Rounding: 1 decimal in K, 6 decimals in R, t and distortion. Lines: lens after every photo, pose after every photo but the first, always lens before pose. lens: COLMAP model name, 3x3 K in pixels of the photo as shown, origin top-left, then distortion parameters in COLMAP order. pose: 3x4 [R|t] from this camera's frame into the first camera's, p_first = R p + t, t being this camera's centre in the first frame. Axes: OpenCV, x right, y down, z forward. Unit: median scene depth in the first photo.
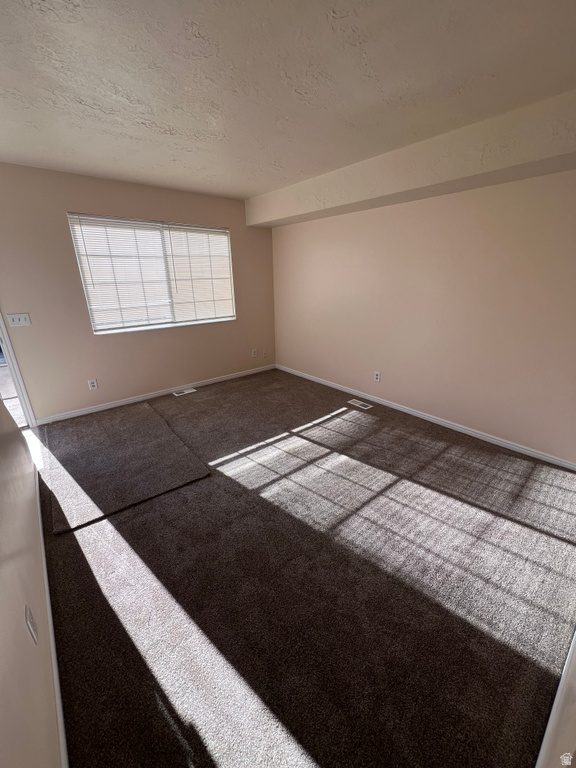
lens RADIAL K [[308.3, 0, 287.7], [0, 308.3, 382.6], [0, 0, 1]] dist [-0.003240, 0.000952]
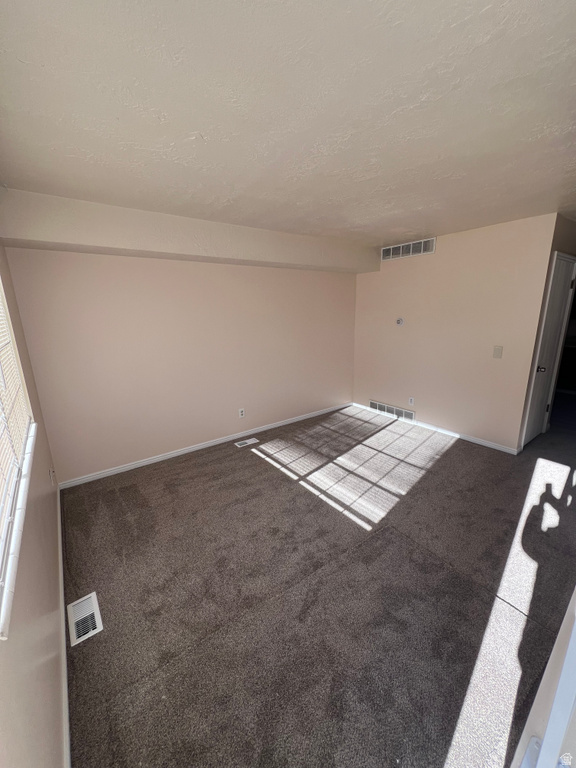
lens RADIAL K [[308.3, 0, 288.0], [0, 308.3, 387.5], [0, 0, 1]] dist [-0.003240, 0.000952]
pose [[0.050368, -0.240209, 0.969414, -0.957506], [0.344679, 0.915190, 0.208864, -0.356413], [-0.937368, 0.323616, 0.128891, 0.896454]]
